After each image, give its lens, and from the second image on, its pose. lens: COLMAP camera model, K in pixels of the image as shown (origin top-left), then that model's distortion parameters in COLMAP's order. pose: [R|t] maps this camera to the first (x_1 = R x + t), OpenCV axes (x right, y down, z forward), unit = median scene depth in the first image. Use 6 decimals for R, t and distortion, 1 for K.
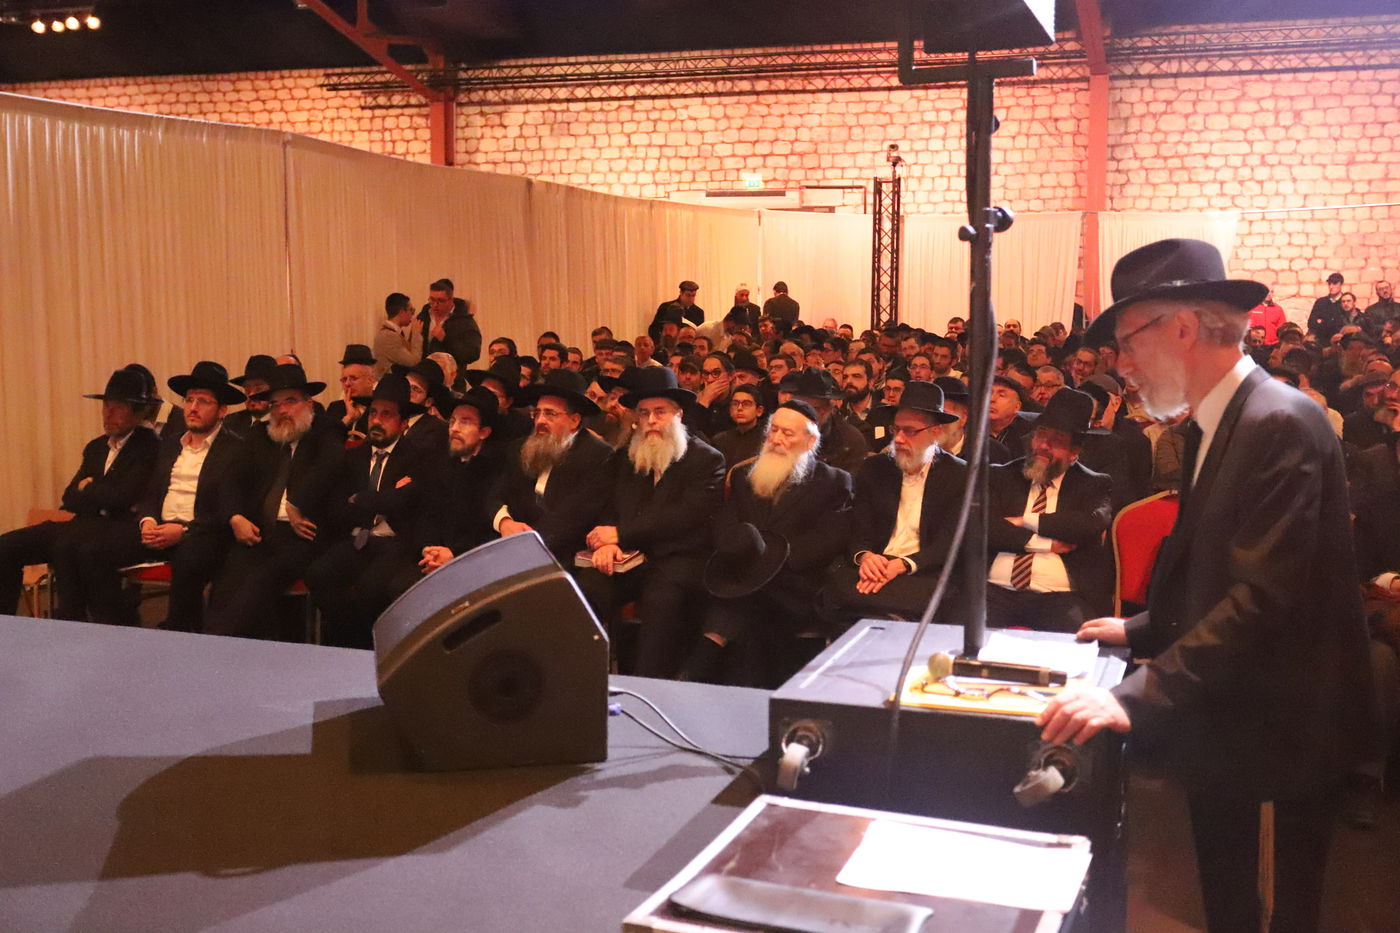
lens RADIAL K [[1582.4, 0, 701.7], [0, 1582.4, 461.6], [0, 0, 1]] dist [0.006611, 0.000000]
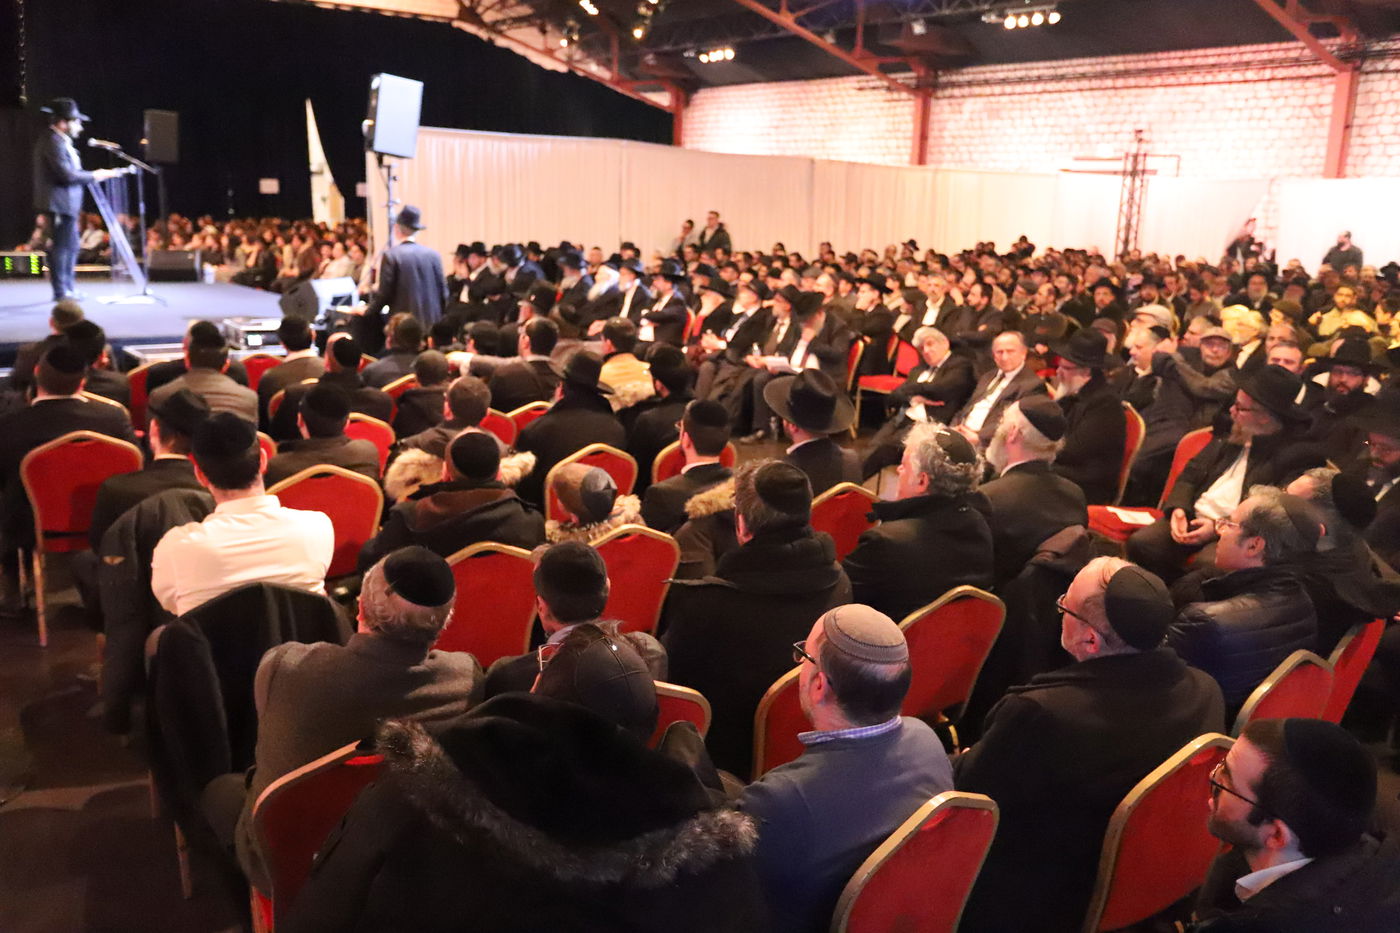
lens RADIAL K [[1210.1, 0, 667.2], [0, 1210.1, 461.6], [0, 0, 1]] dist [0.011039, 0.002553]
pose [[0.838854, 0.139995, -0.526048, 0.348937], [-0.092439, 0.988964, 0.115782, 0.013718], [0.536451, -0.048497, 0.842537, -0.178082]]
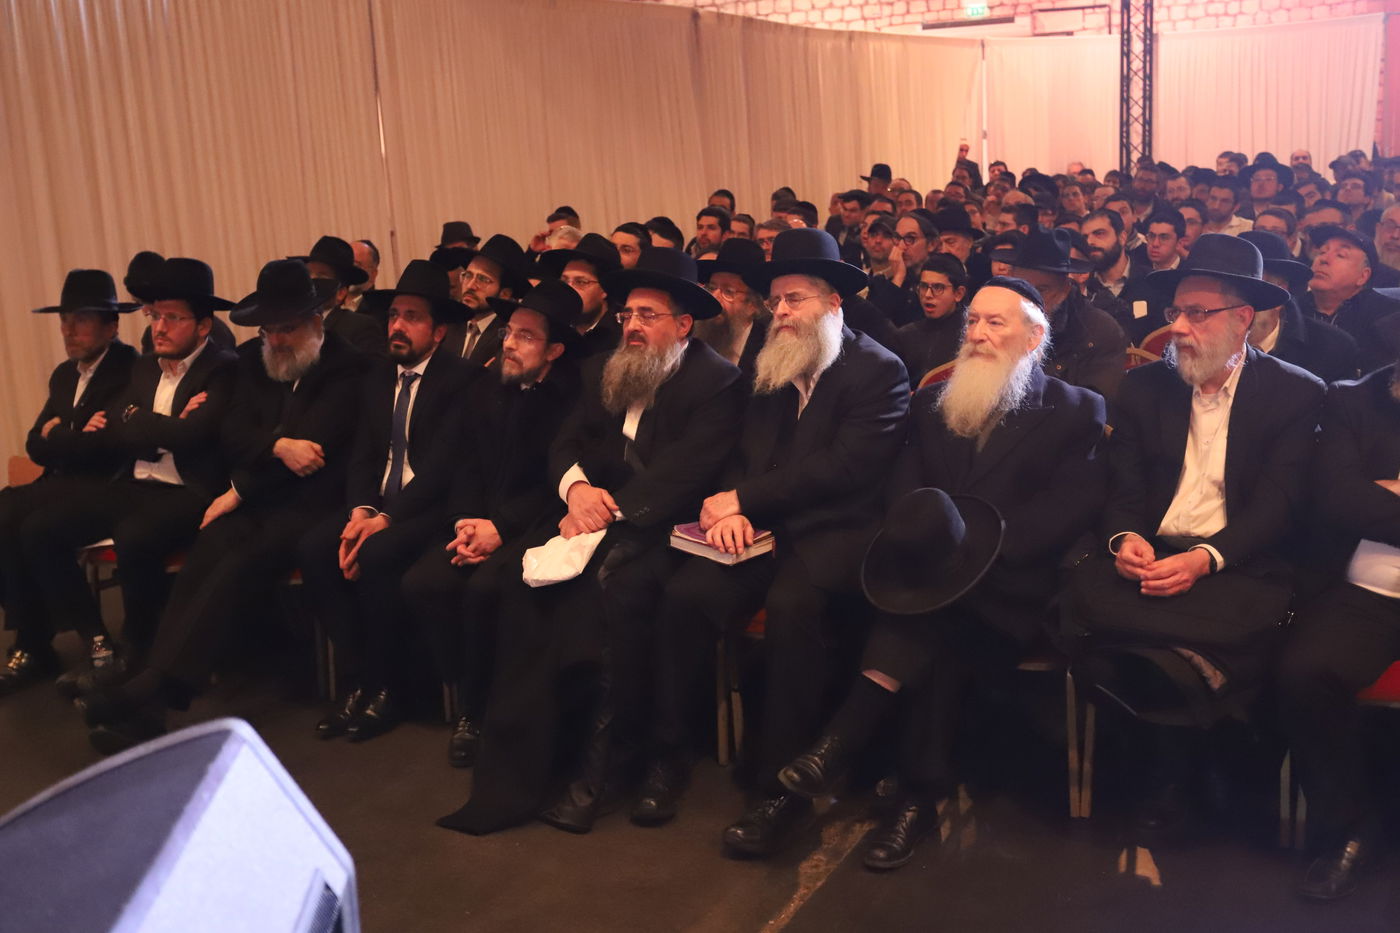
lens RADIAL K [[1592.2, 0, 697.6], [0, 1592.2, 463.2], [0, 0, 1]] dist [0.003691, 0.000000]
pose [[0.987985, -0.024716, -0.152564, 0.009267], [0.037547, 0.995941, 0.081805, -0.006531], [0.149923, -0.086551, 0.984902, 0.105198]]
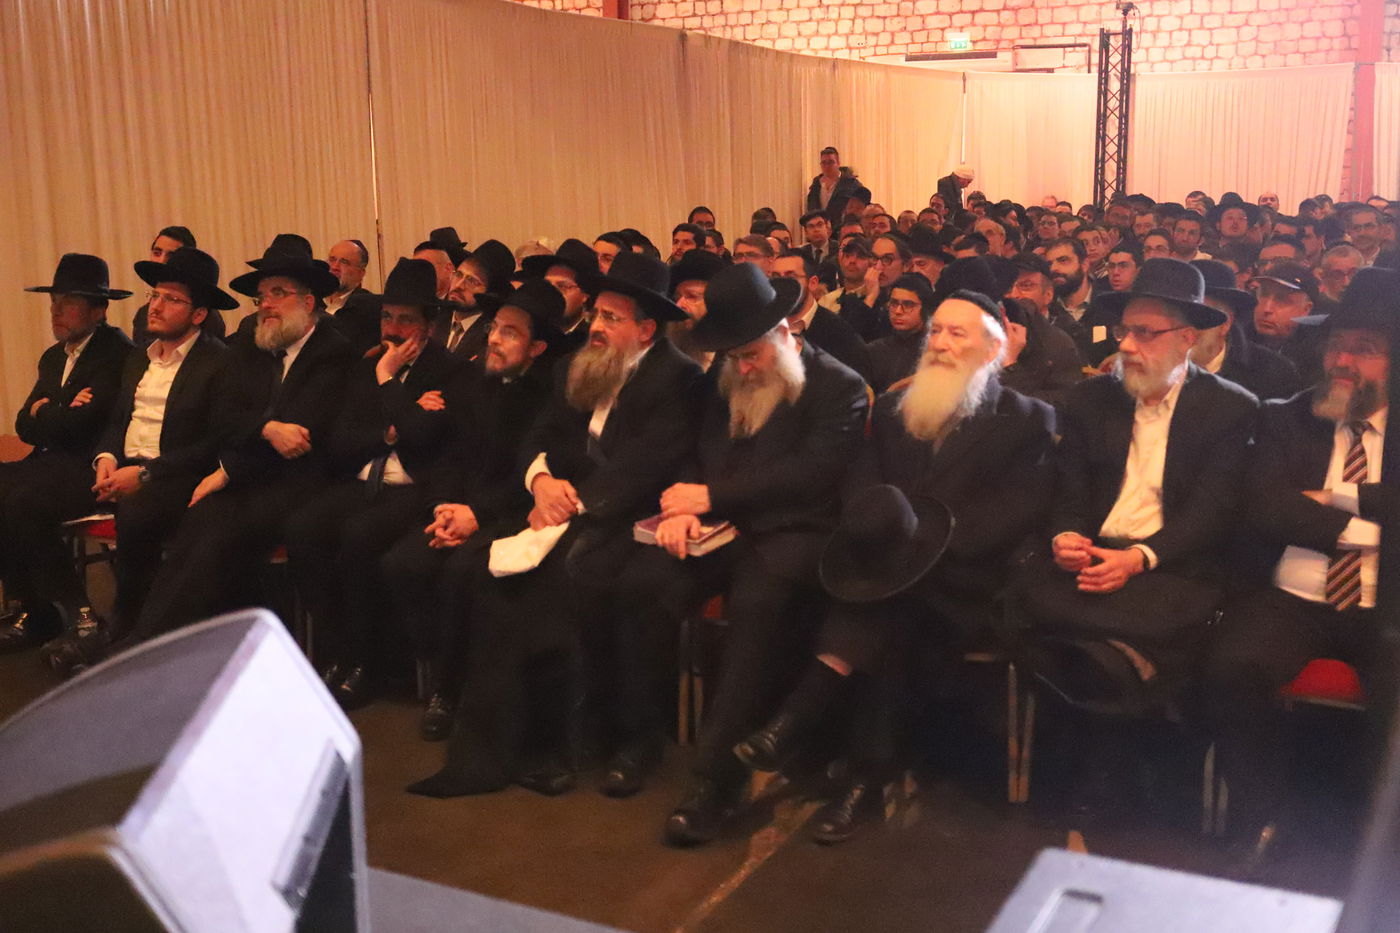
lens RADIAL K [[1592.2, 0, 697.5], [0, 1592.2, 463.3], [0, 0, 1]] dist [0.003691, 0.000000]
pose [[0.990792, 0.009761, -0.135041, 0.010791], [-0.000491, 0.997650, 0.068512, -0.003982], [0.135392, -0.067815, 0.988469, 0.095439]]
